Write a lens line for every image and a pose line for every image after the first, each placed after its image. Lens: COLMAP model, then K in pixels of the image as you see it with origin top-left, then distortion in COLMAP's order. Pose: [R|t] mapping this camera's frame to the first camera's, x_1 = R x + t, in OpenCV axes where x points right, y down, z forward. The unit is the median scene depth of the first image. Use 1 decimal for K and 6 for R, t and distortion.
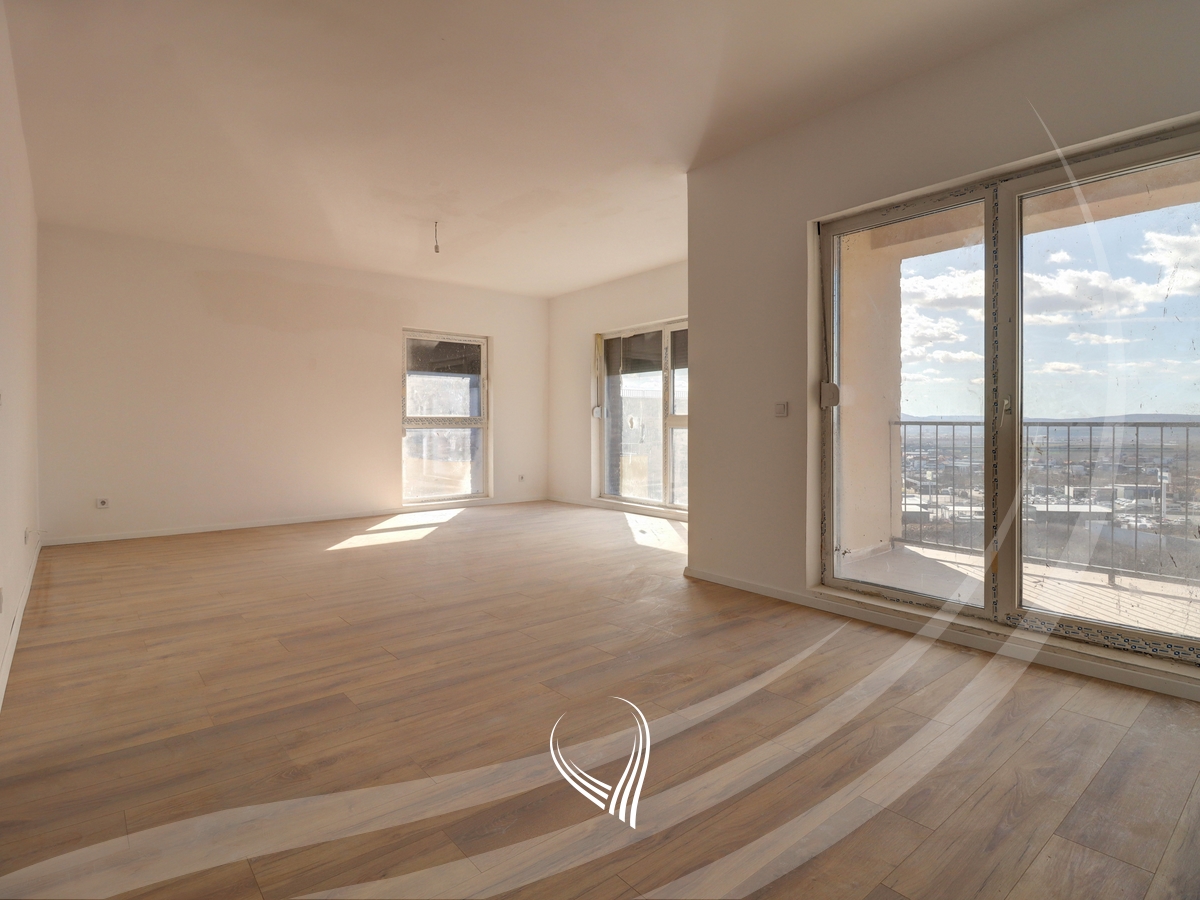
lens RADIAL K [[619.0, 0, 599.3], [0, 619.0, 431.1], [0, 0, 1]] dist [-0.019429, -0.000818]
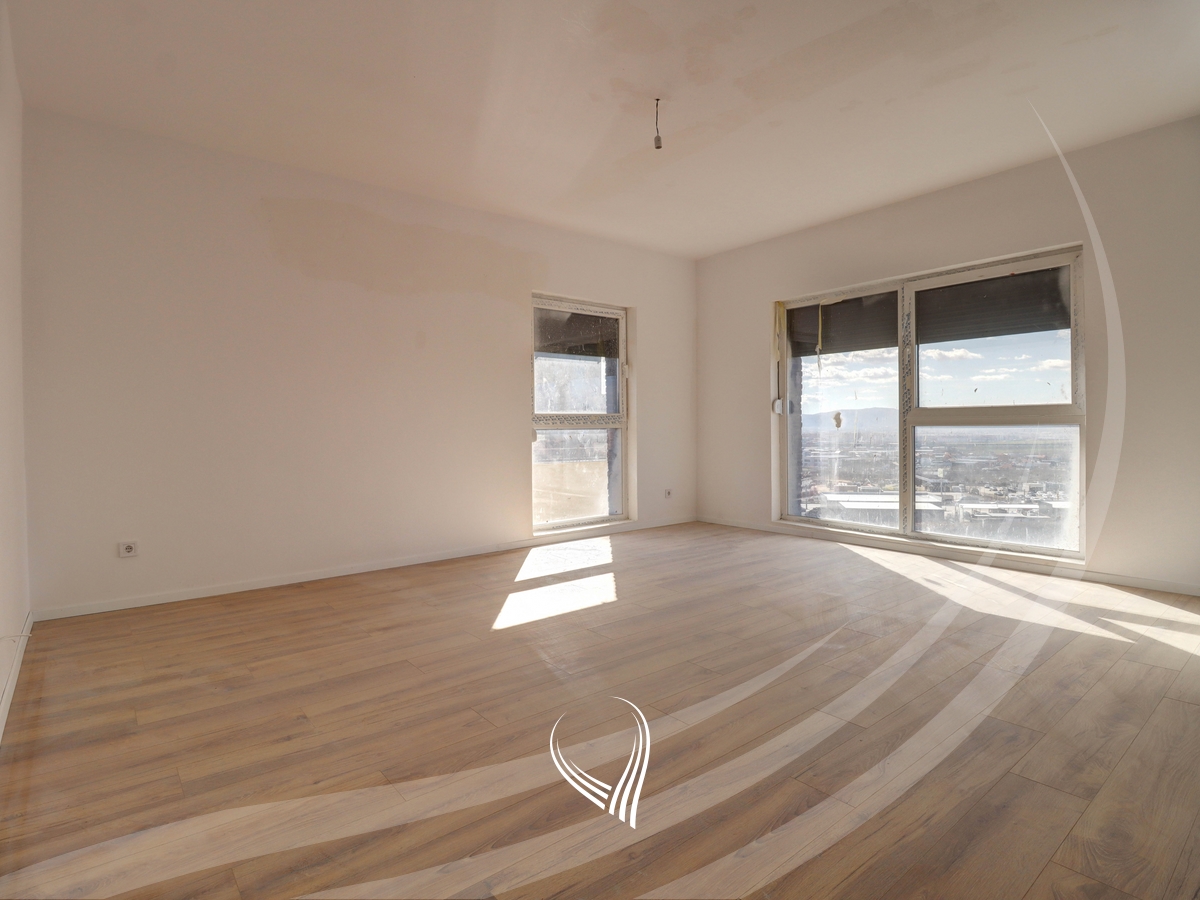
lens RADIAL K [[619.0, 0, 599.3], [0, 619.0, 431.1], [0, 0, 1]] dist [-0.019429, -0.000818]
pose [[0.999868, -0.007714, -0.014320, -0.215794], [0.007721, 0.999970, 0.000487, -0.002540], [0.014315, -0.000597, 0.999897, 0.255243]]
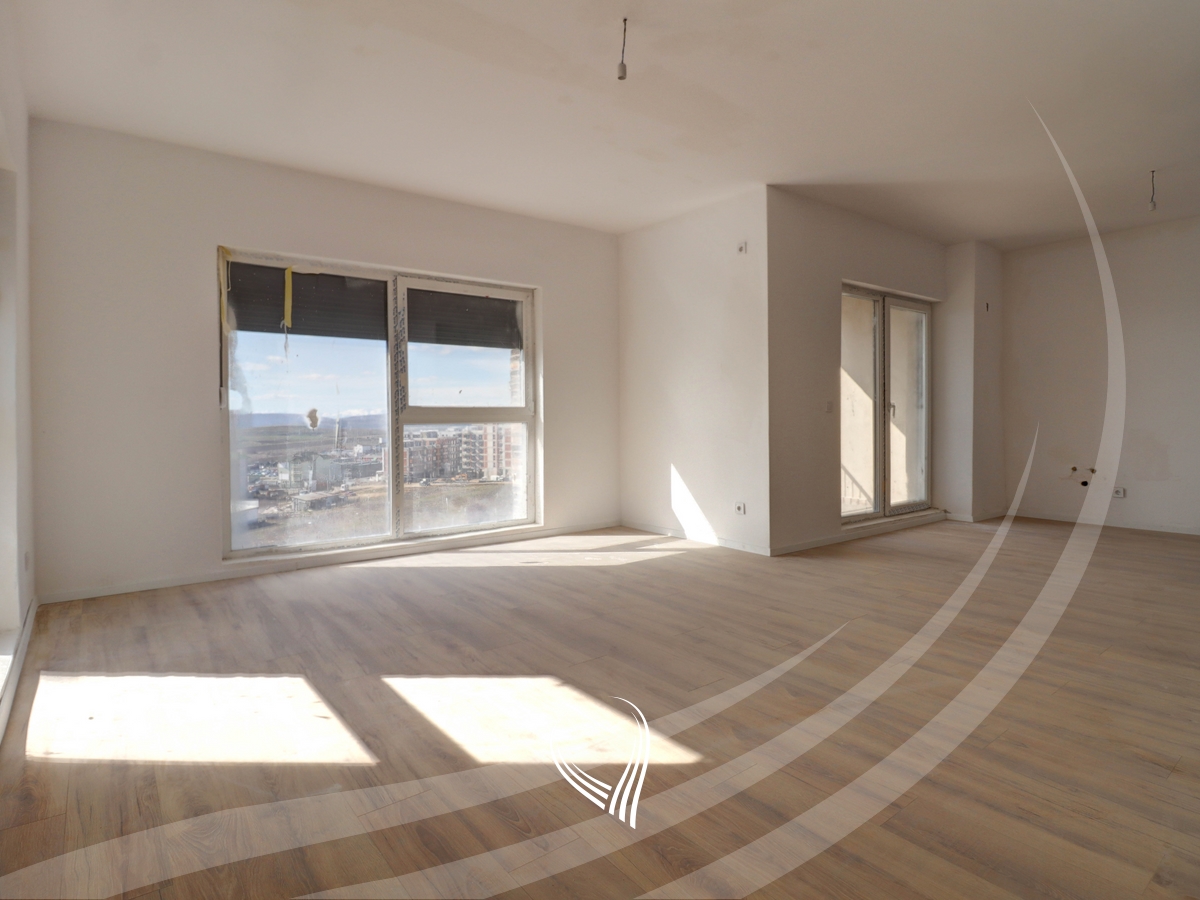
lens RADIAL K [[637.6, 0, 598.9], [0, 637.6, 420.8], [0, 0, 1]] dist [-0.000040, -0.009609]
pose [[0.036836, -0.001793, 0.999320, -0.539544], [0.016687, 0.999860, 0.001179, -0.006682], [-0.999182, 0.016632, 0.036861, 0.683050]]
